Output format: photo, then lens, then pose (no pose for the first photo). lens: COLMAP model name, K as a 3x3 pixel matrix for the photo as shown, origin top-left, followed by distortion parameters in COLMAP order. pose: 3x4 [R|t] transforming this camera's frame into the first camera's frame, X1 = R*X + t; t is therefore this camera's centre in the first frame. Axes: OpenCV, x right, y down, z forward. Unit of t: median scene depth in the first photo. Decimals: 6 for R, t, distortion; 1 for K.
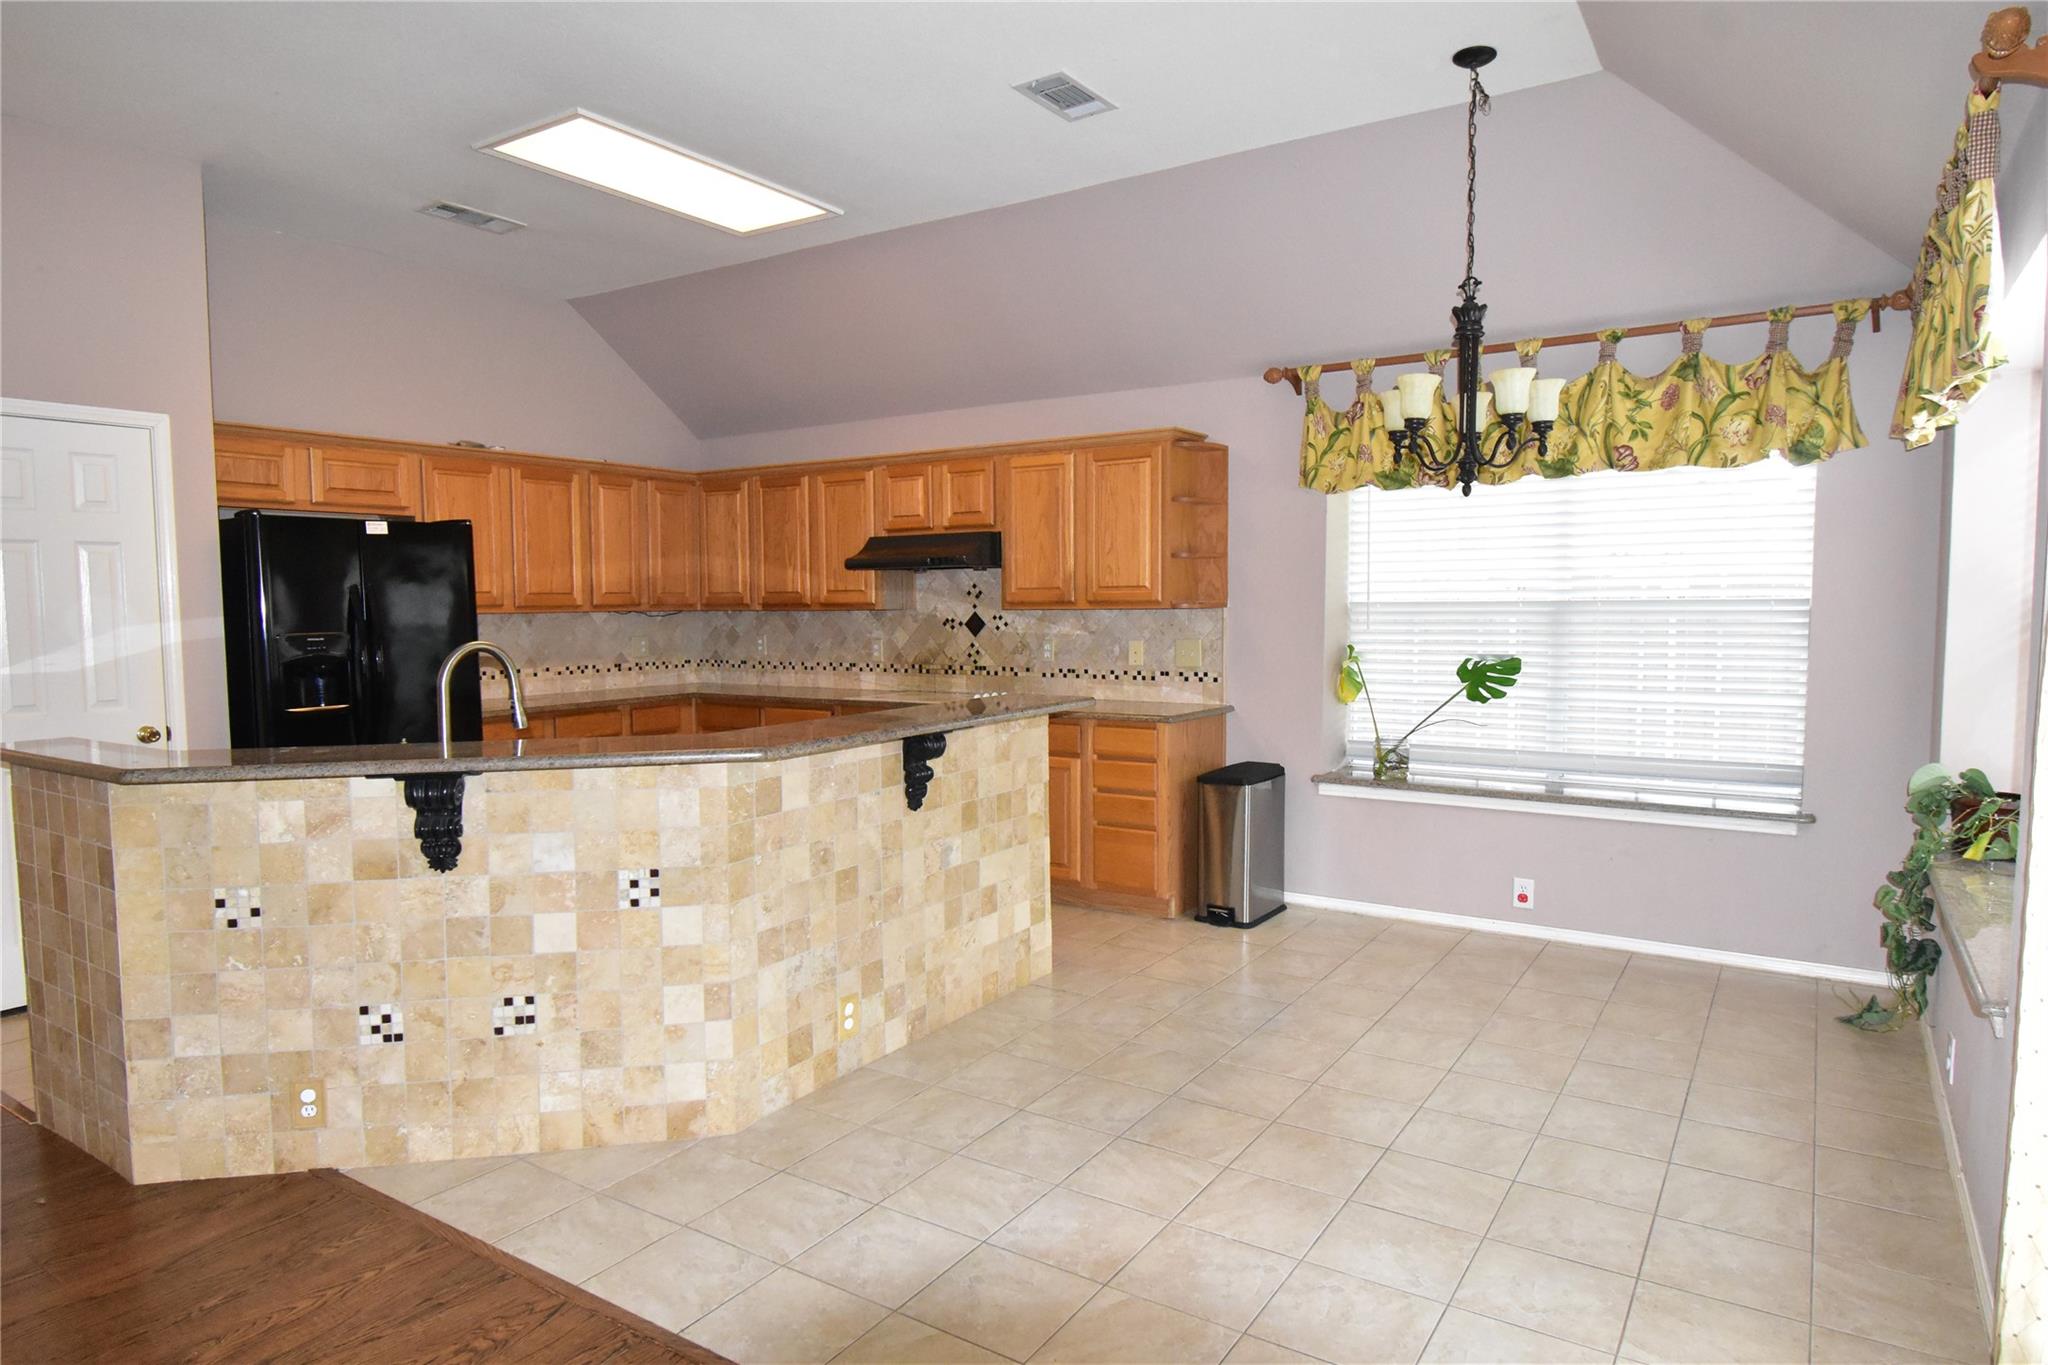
lens RADIAL K [[1208.2, 0, 1027.4], [0, 1208.2, 685.8], [0, 0, 1]] dist [0.012956, -0.028647]
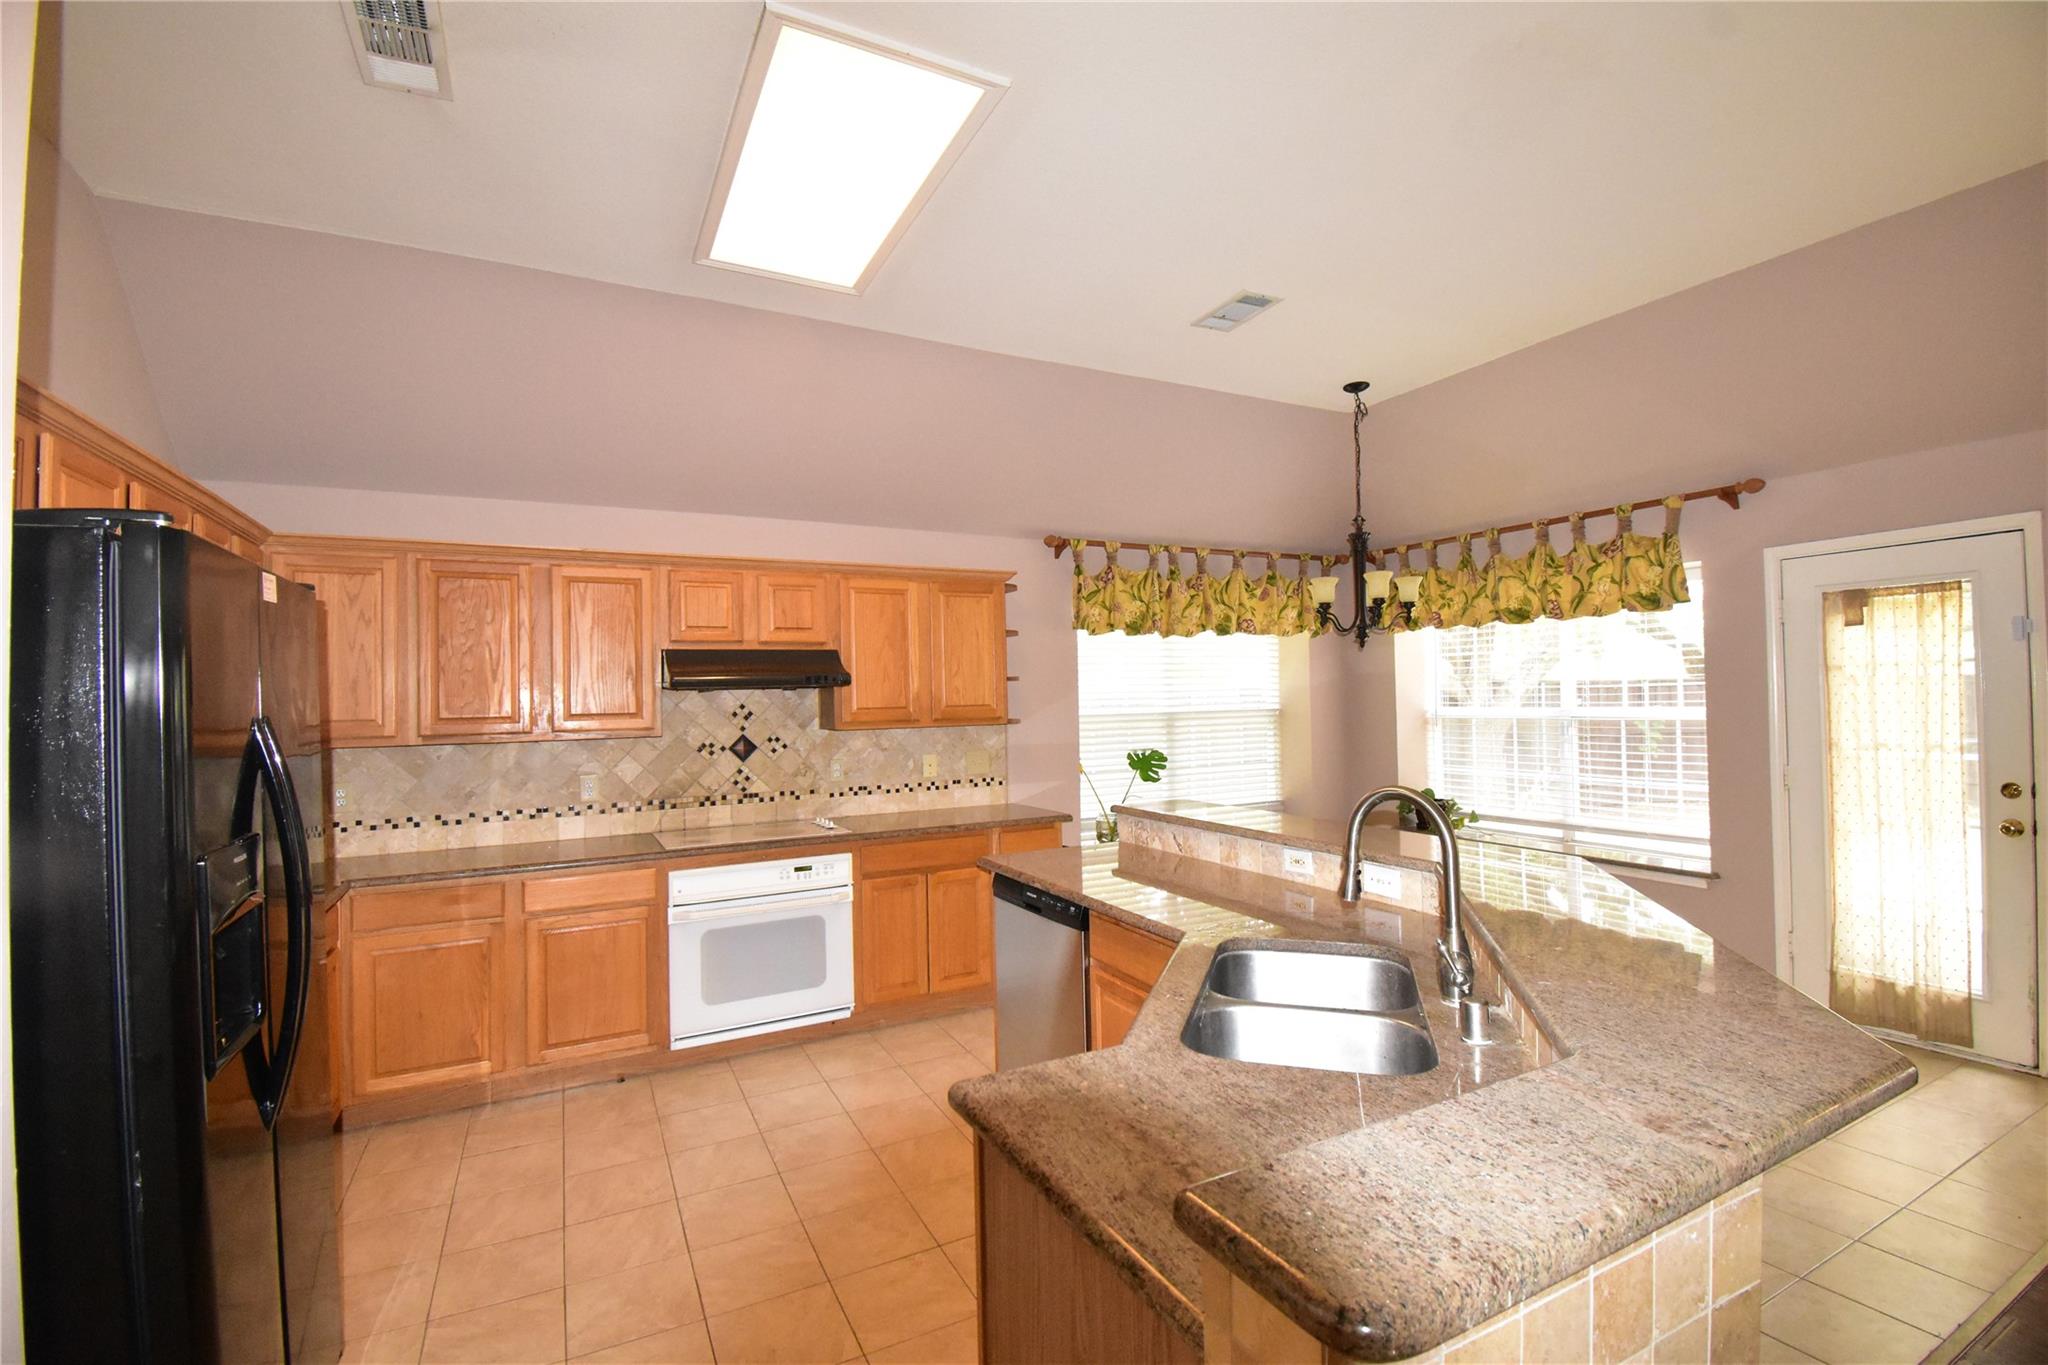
lens RADIAL K [[906.8, 0, 1031.7], [0, 906.8, 680.0], [0, 0, 1]] dist [0.018604, -0.024731]
pose [[0.489685, 0.015226, 0.871766, -0.784303], [0.076901, 0.995197, -0.060578, -0.063825], [-0.868501, 0.096705, 0.486162, 0.684306]]
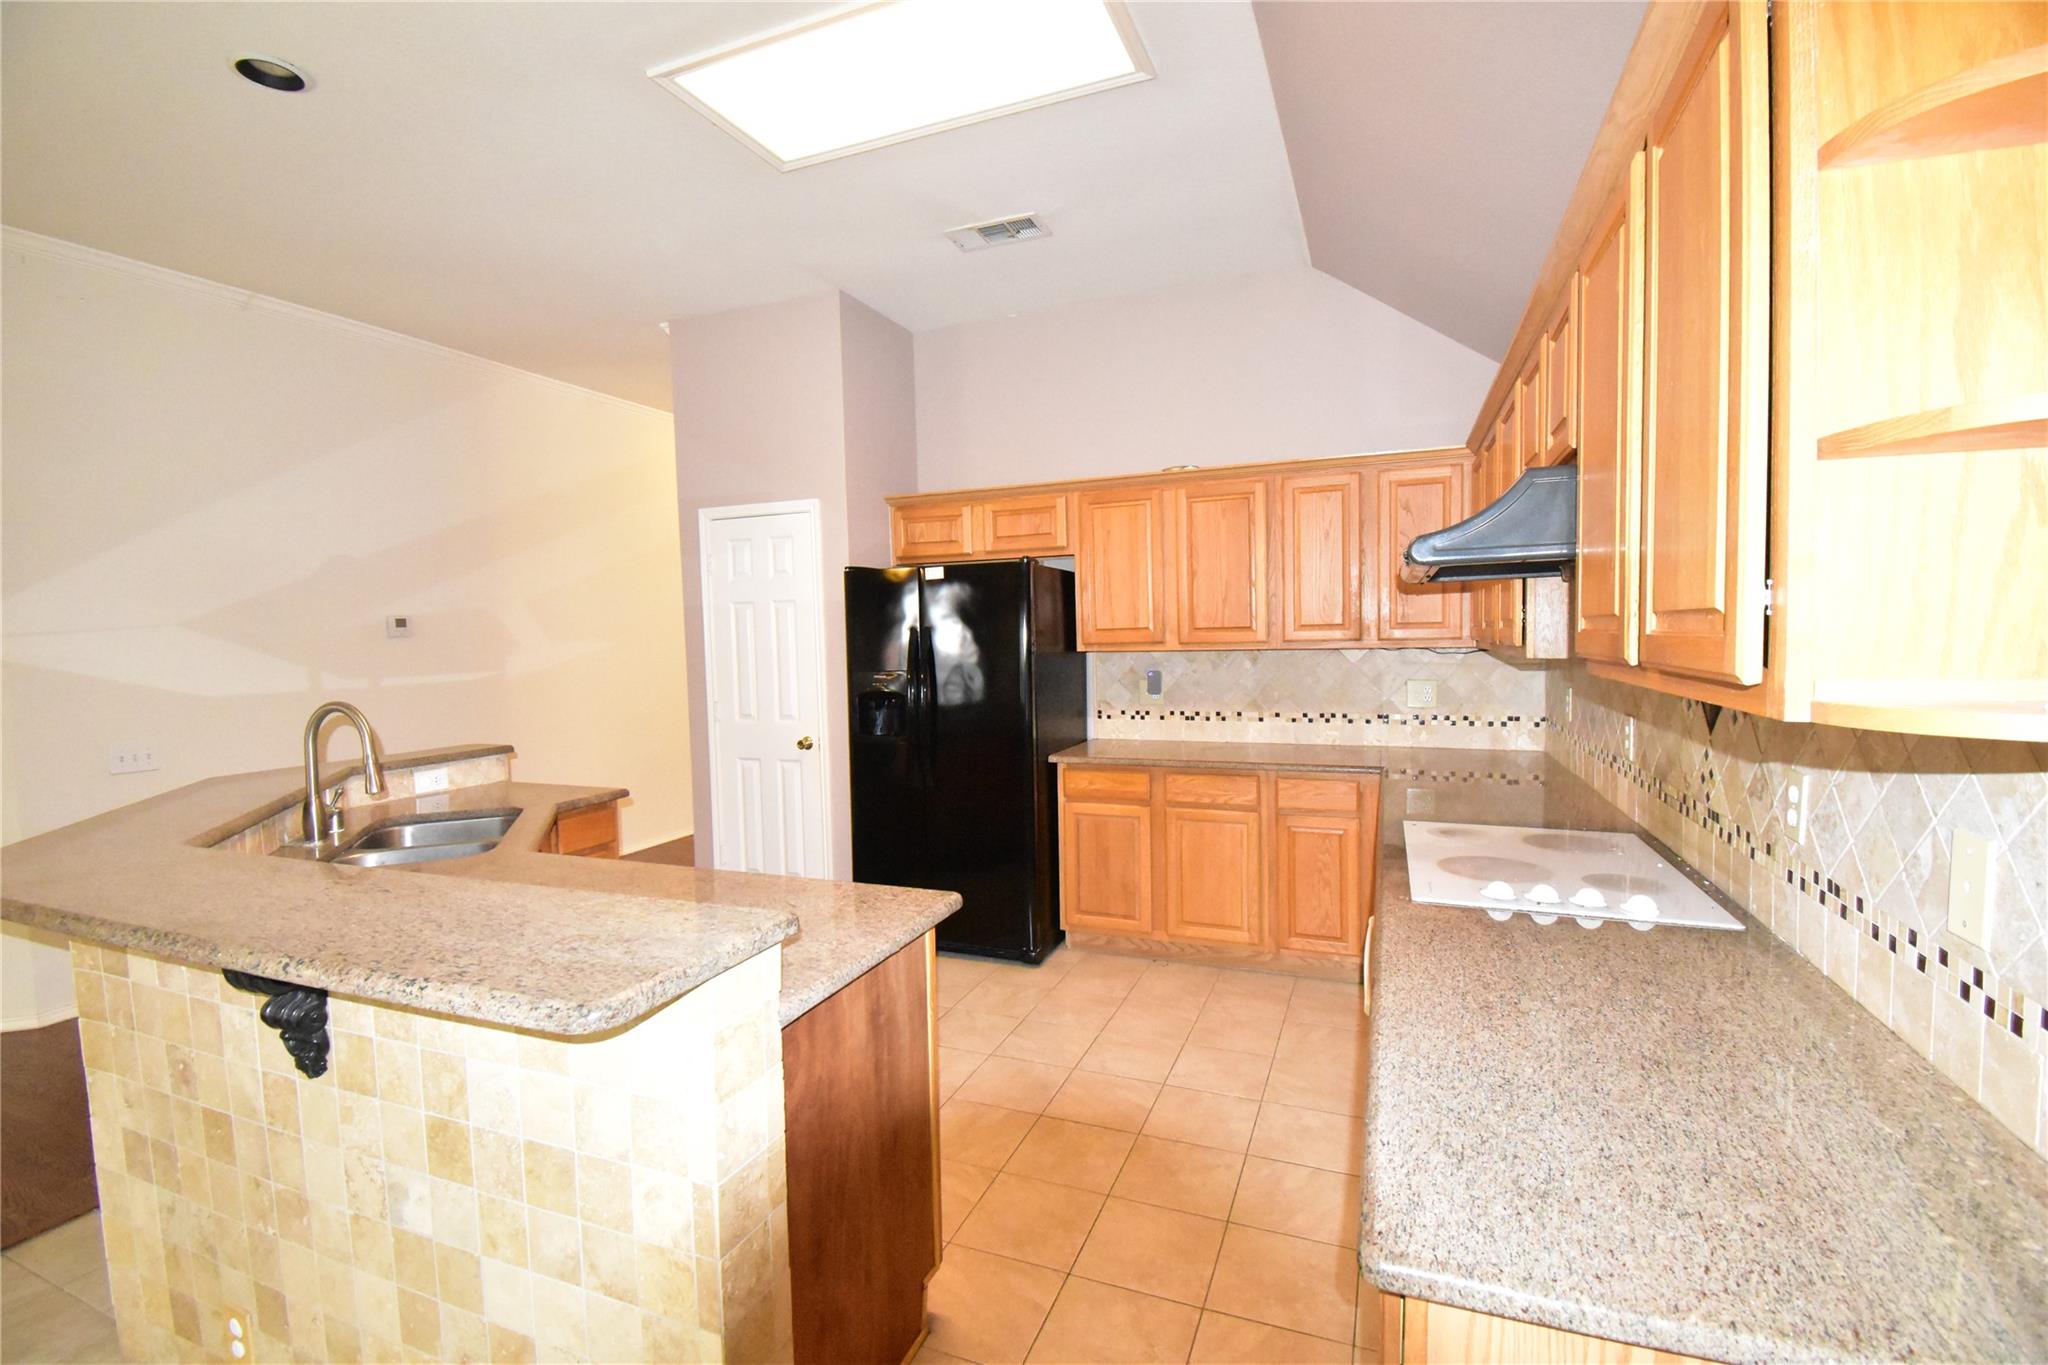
lens RADIAL K [[906.8, 0, 1031.7], [0, 906.8, 680.0], [0, 0, 1]] dist [0.018604, -0.024731]
pose [[0.198978, 0.056460, -0.978376, 0.298566], [-0.049720, 0.997635, 0.047460, -0.090296], [0.978742, 0.039201, 0.201315, 1.052622]]
